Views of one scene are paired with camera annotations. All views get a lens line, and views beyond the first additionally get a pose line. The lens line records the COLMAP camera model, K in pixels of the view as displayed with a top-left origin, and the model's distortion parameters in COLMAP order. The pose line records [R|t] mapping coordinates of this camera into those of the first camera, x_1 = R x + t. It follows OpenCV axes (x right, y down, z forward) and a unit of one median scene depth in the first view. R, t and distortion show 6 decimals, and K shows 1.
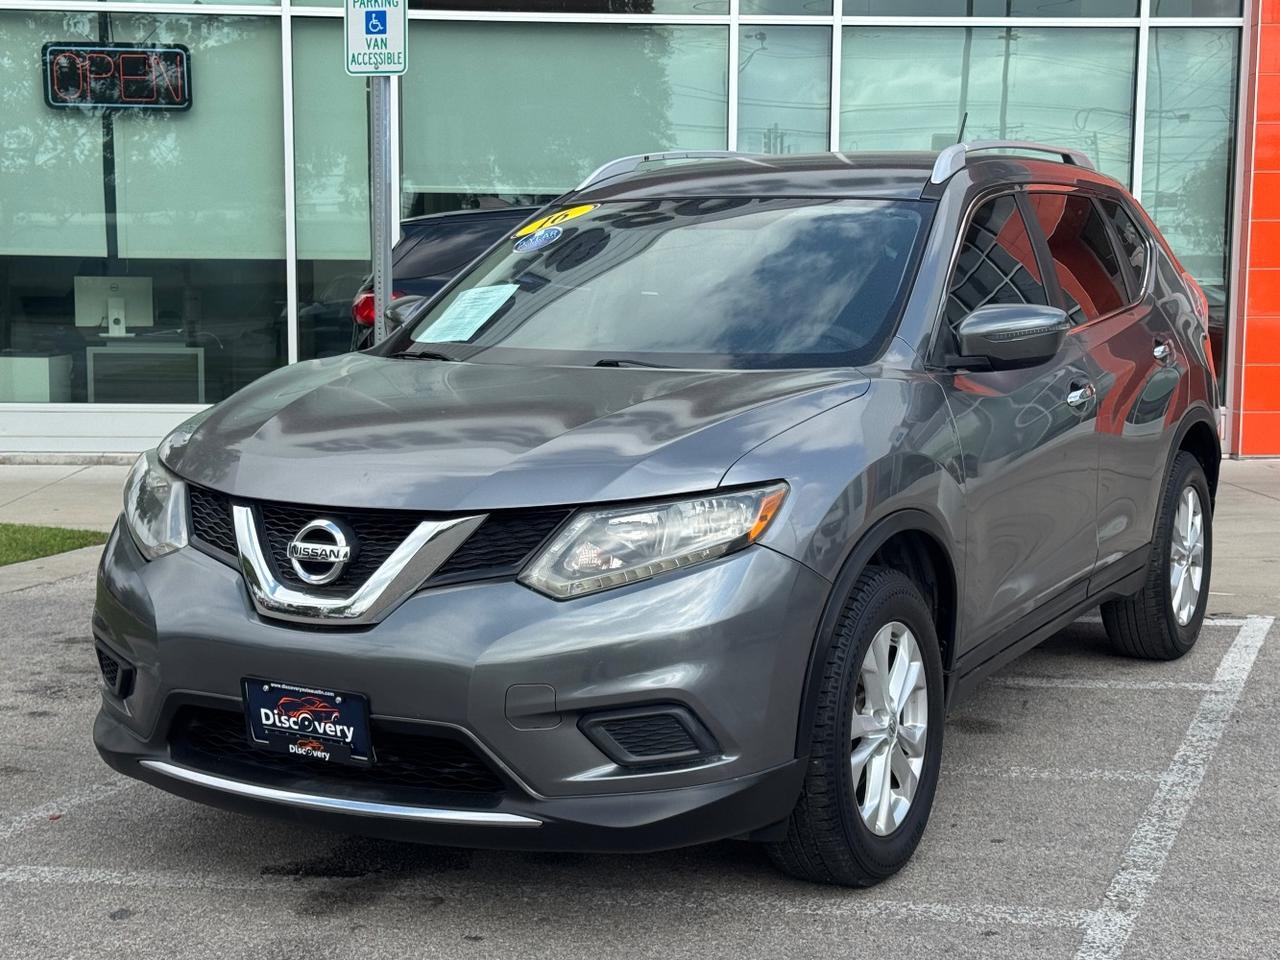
lens RADIAL K [[1993.2, 0, 651.2], [0, 1993.2, 456.3], [0, 0, 1]] dist [0.151825, -0.021374]
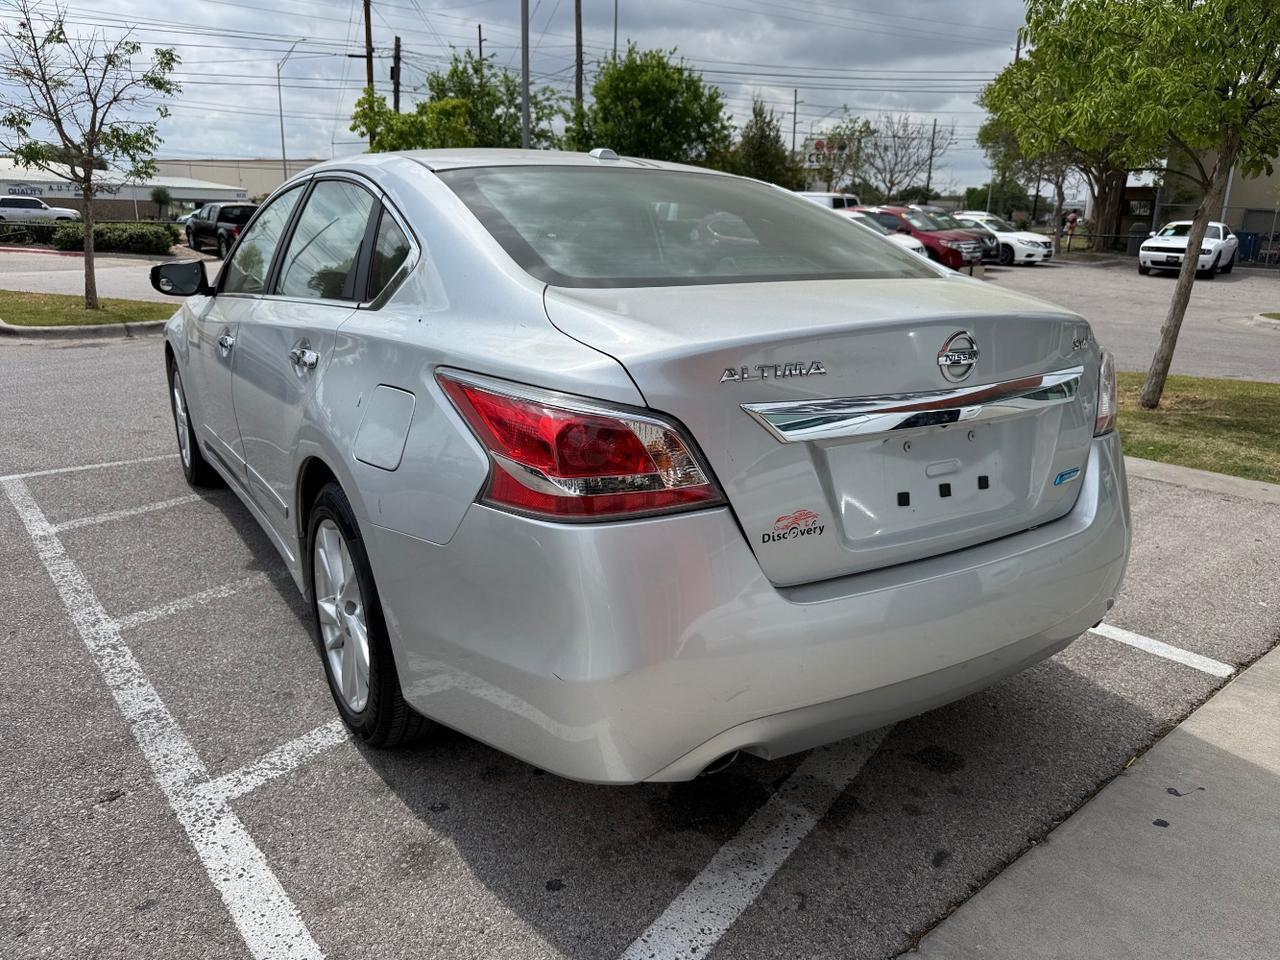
lens RADIAL K [[910.7, 0, 640.0], [0, 910.7, 480.0], [0, 0, 1]] dist [0.040839, -0.045687]
pose [[-0.493383, 0.215748, -0.842630, 0.512939], [-0.108494, 0.945920, 0.305720, -0.118198], [0.863019, 0.242258, -0.443294, 1.412285]]
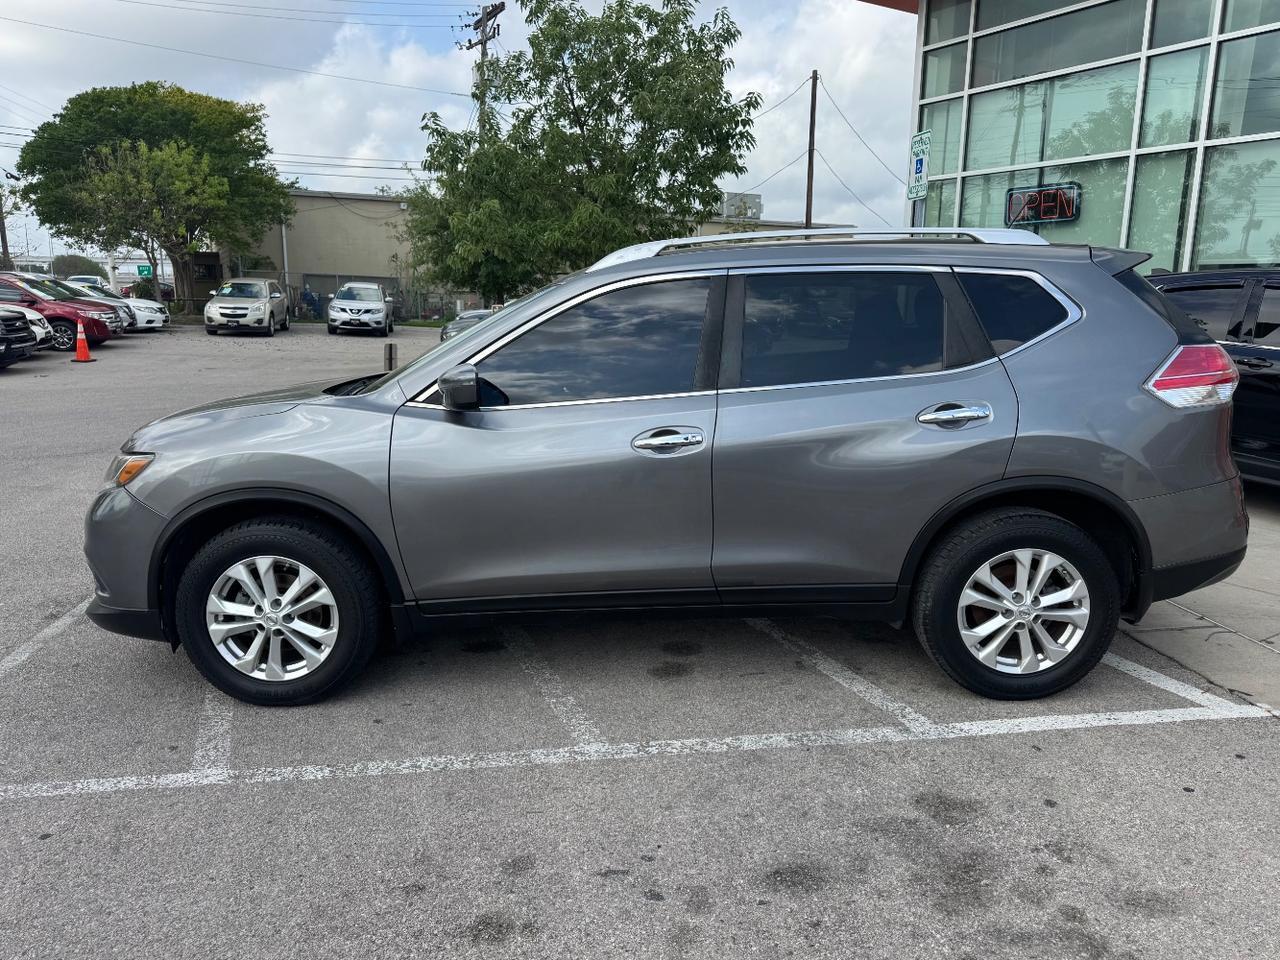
lens RADIAL K [[910.7, 0, 640.0], [0, 910.7, 480.0], [0, 0, 1]] dist [0.040839, -0.045687]
pose [[0.469447, 0.169566, -0.866526, 0.696337], [-0.085011, 0.985507, 0.146794, -0.087612], [0.878859, 0.004753, 0.477058, 0.711041]]
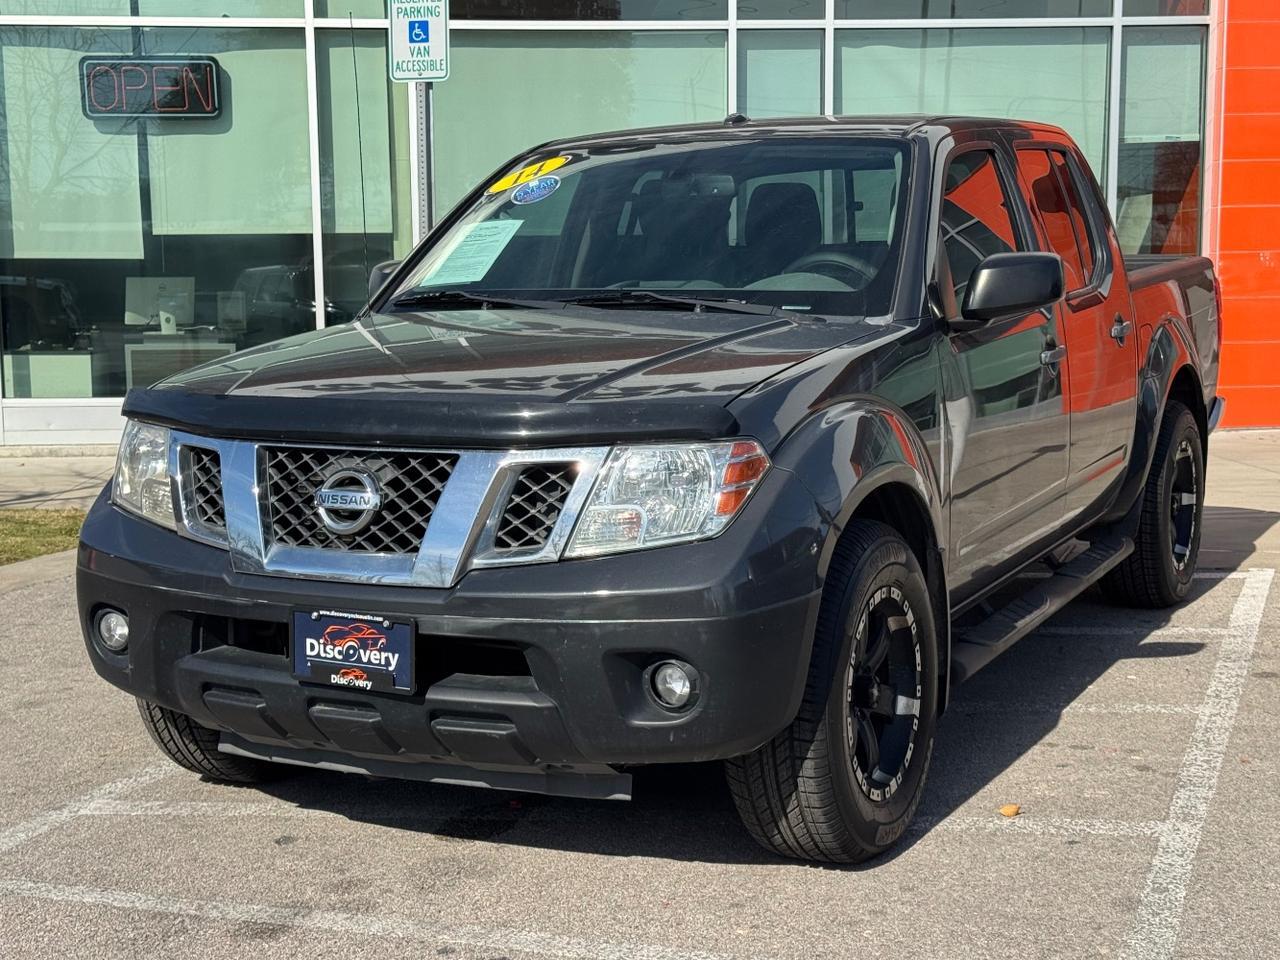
lens RADIAL K [[1907.2, 0, 640.0], [0, 1907.2, 480.0], [0, 0, 1]] dist [0.147303, -0.033546]
pose [[0.999759, -0.017835, 0.012773, -0.058848], [0.017616, 0.999699, 0.017097, 0.010509], [-0.013074, -0.016868, 0.999772, -0.041558]]
